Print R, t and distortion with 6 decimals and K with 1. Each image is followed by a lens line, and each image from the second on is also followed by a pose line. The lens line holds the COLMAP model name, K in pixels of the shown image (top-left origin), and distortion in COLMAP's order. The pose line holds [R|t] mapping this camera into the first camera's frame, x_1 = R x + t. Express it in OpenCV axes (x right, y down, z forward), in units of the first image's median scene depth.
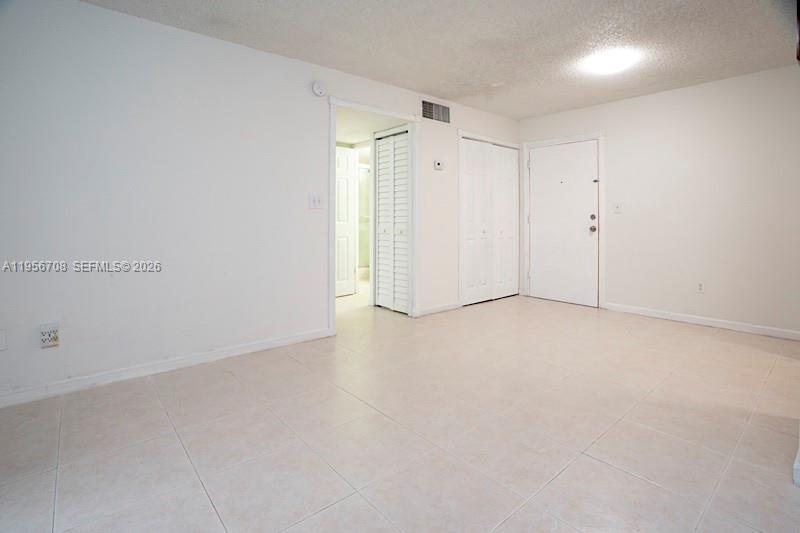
lens RADIAL K [[384.6, 0, 415.7], [0, 384.6, 211.9], [0, 0, 1]] dist [-0.032274, 0.000261]
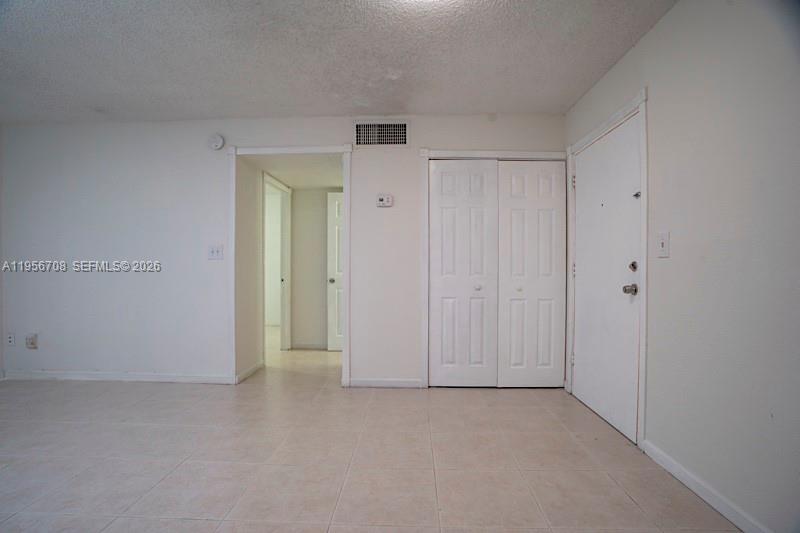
lens RADIAL K [[384.6, 0, 404.3], [0, 384.6, 274.1], [0, 0, 1]] dist [-0.032274, 0.000261]
pose [[0.737172, 0.006866, -0.675670, 0.616435], [0.006499, 0.999830, 0.017252, 0.014097], [0.675674, -0.017109, 0.737002, 0.442347]]
